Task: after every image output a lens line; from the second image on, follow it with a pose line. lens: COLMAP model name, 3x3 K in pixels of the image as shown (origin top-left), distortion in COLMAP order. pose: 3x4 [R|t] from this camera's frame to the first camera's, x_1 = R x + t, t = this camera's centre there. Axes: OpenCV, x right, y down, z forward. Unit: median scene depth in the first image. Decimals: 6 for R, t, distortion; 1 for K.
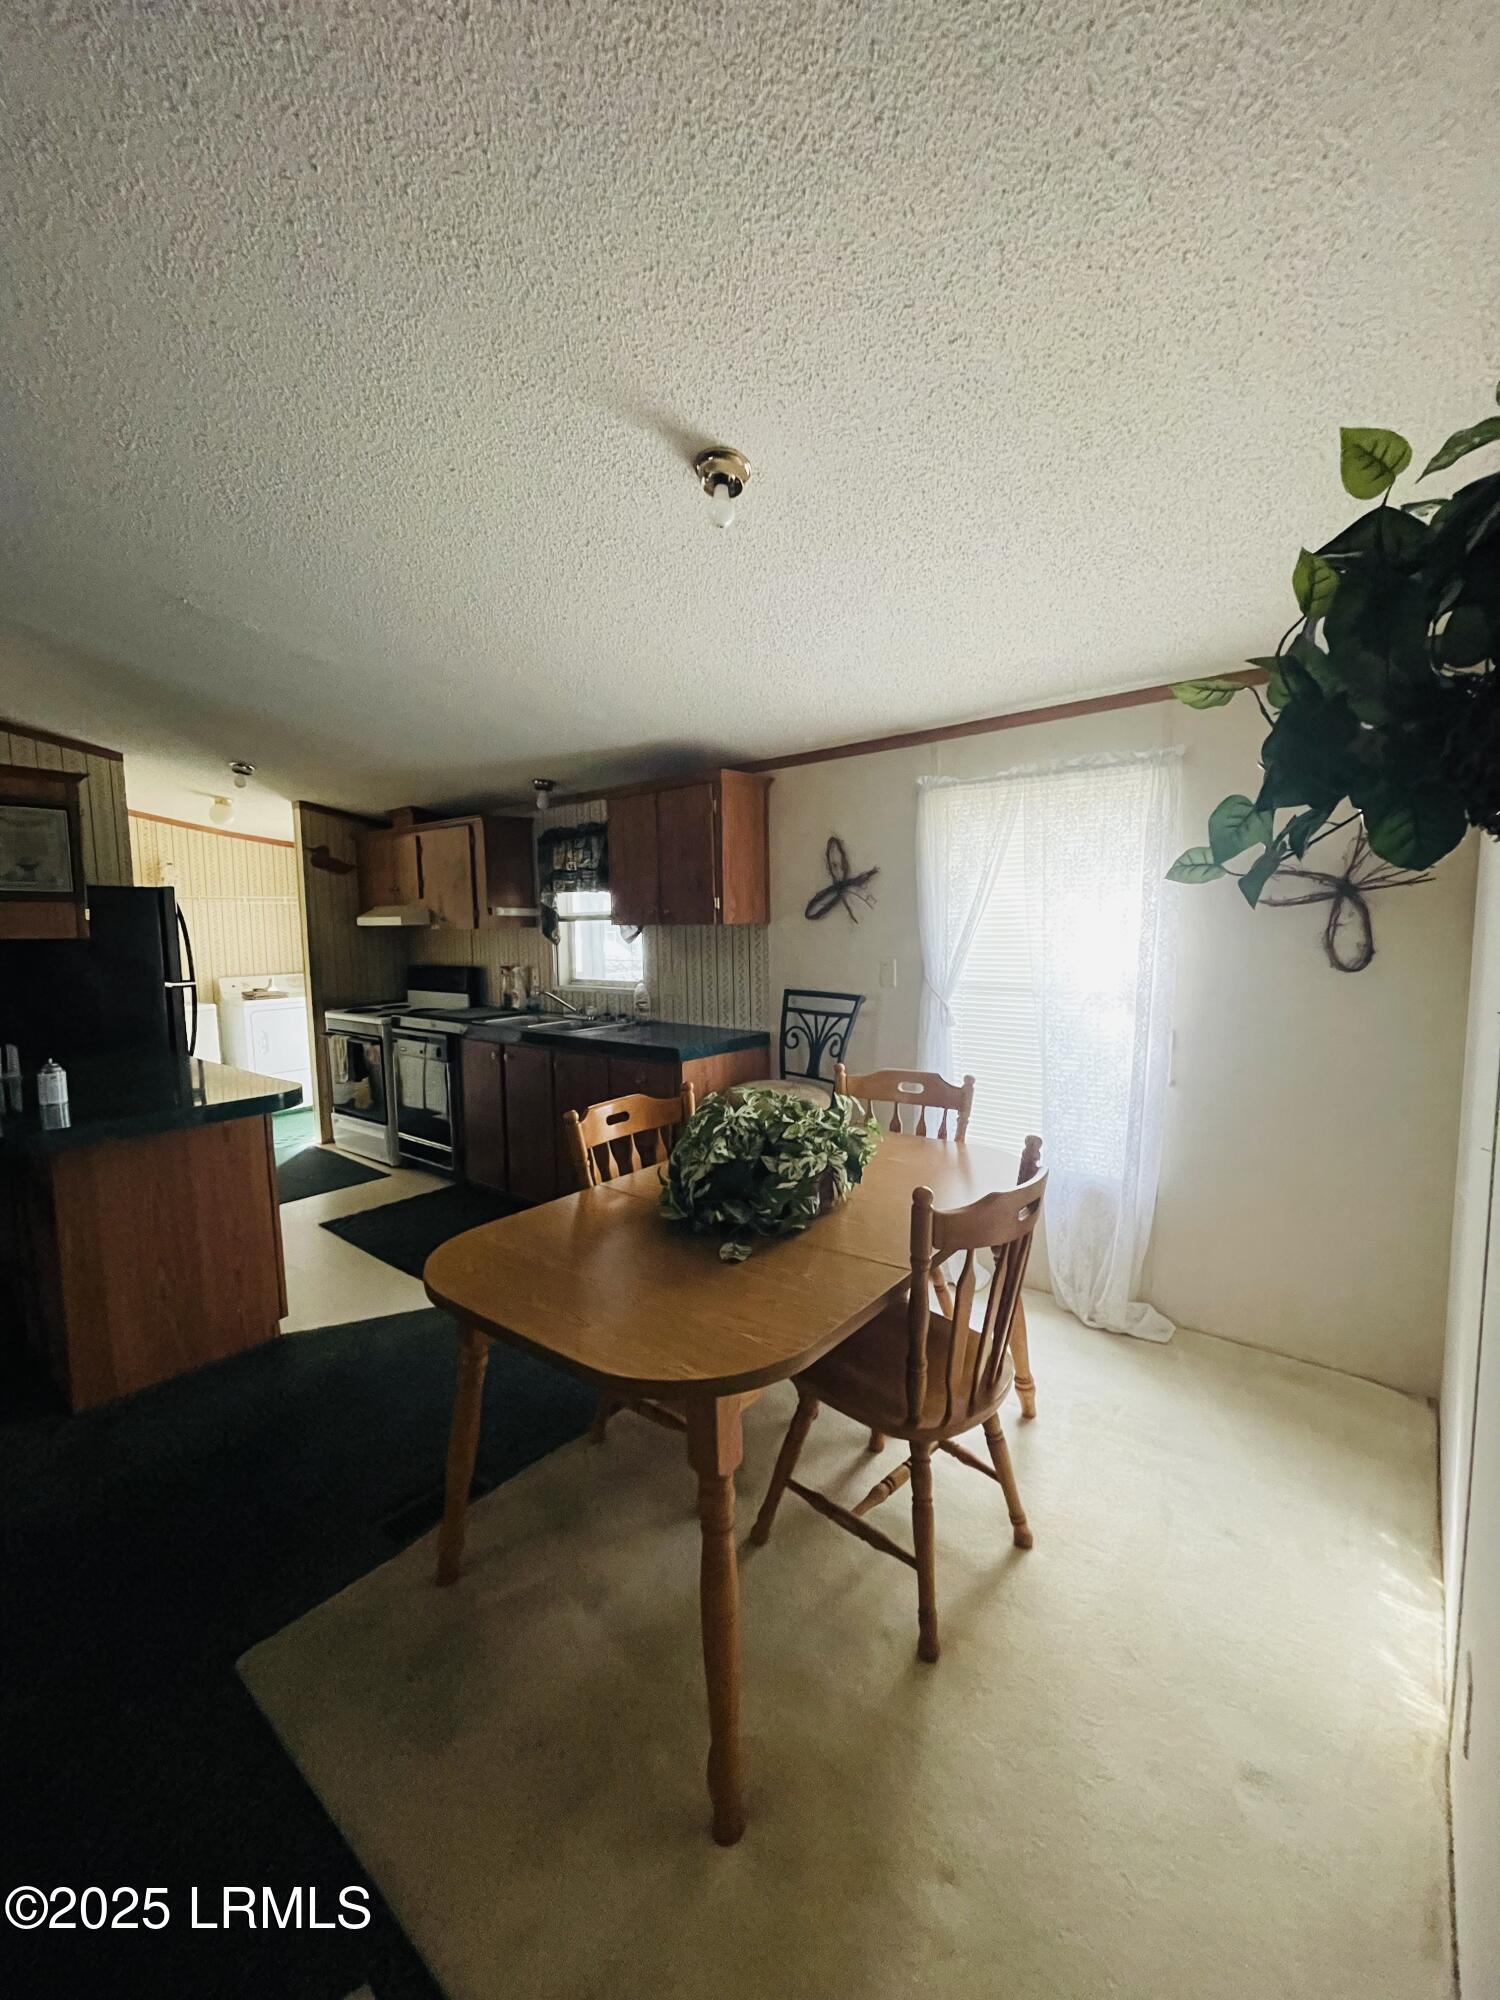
lens RADIAL K [[800.4, 0, 743.2], [0, 800.4, 999.3], [0, 0, 1]] dist [0.001327, 0.000137]
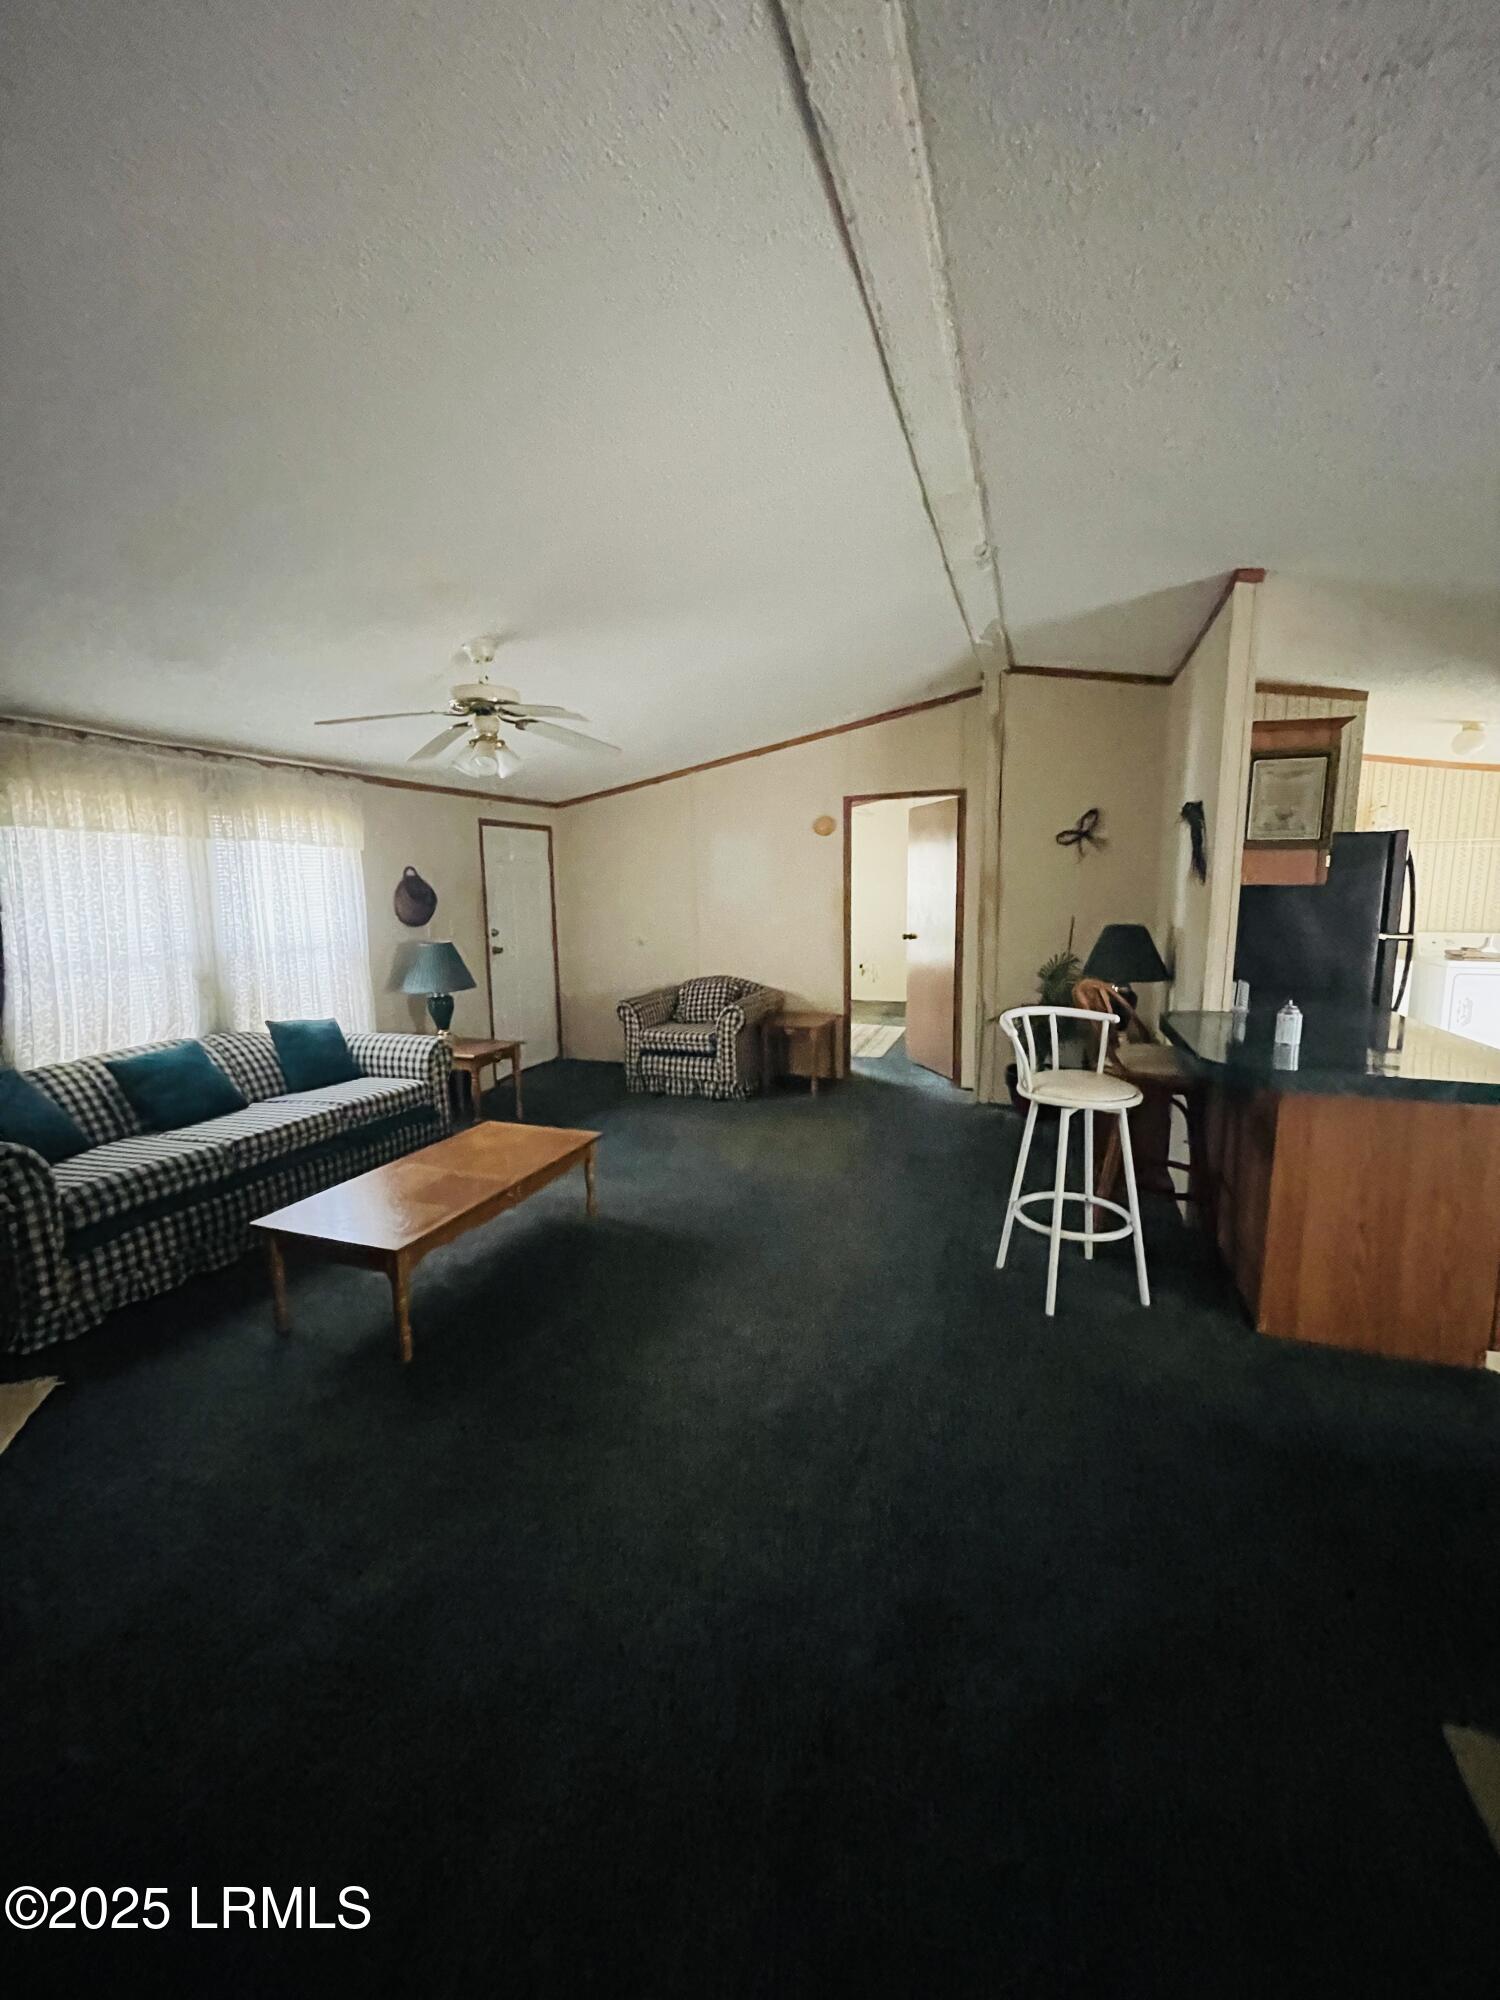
lens RADIAL K [[800.4, 0, 744.3], [0, 800.4, 999.0], [0, 0, 1]] dist [0.001327, 0.000137]
pose [[0.336598, 0.150359, -0.929567, -0.101552], [-0.089750, 0.987798, 0.127279, 0.002004], [0.937362, 0.040586, 0.345985, -0.022963]]
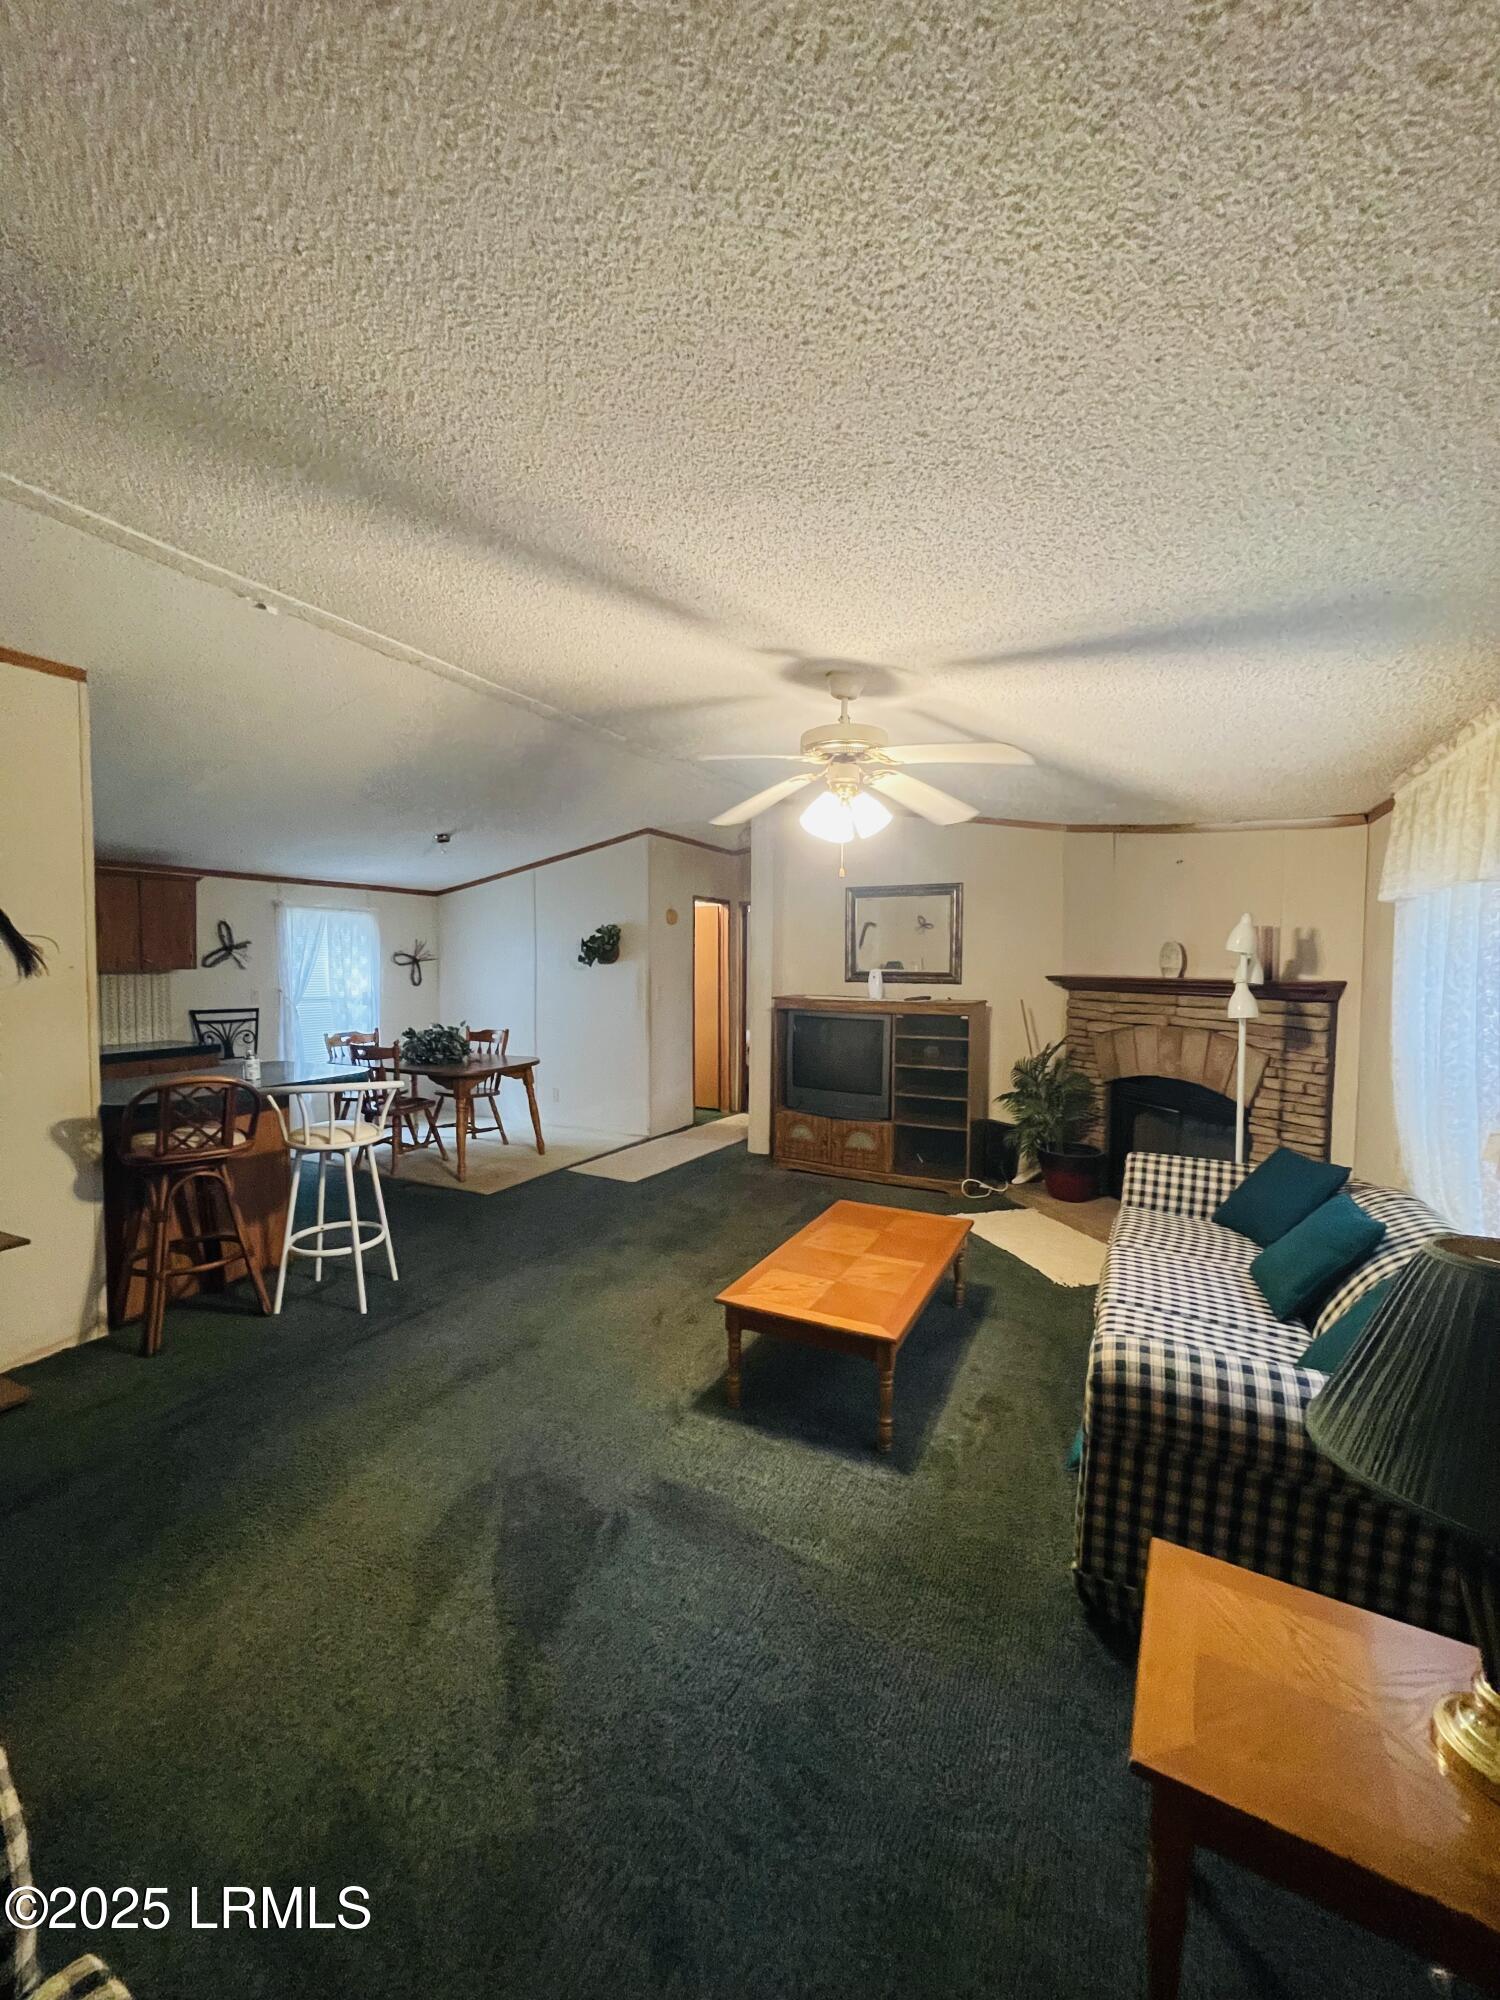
lens RADIAL K [[800.4, 0, 748.6], [0, 800.4, 1000.5], [0, 0, 1]] dist [0.001327, 0.000137]
pose [[-0.246473, -0.026515, 0.968787, -1.886731], [0.095868, 0.994056, 0.051596, -0.009178], [-0.964396, 0.105592, -0.242467, 0.341410]]
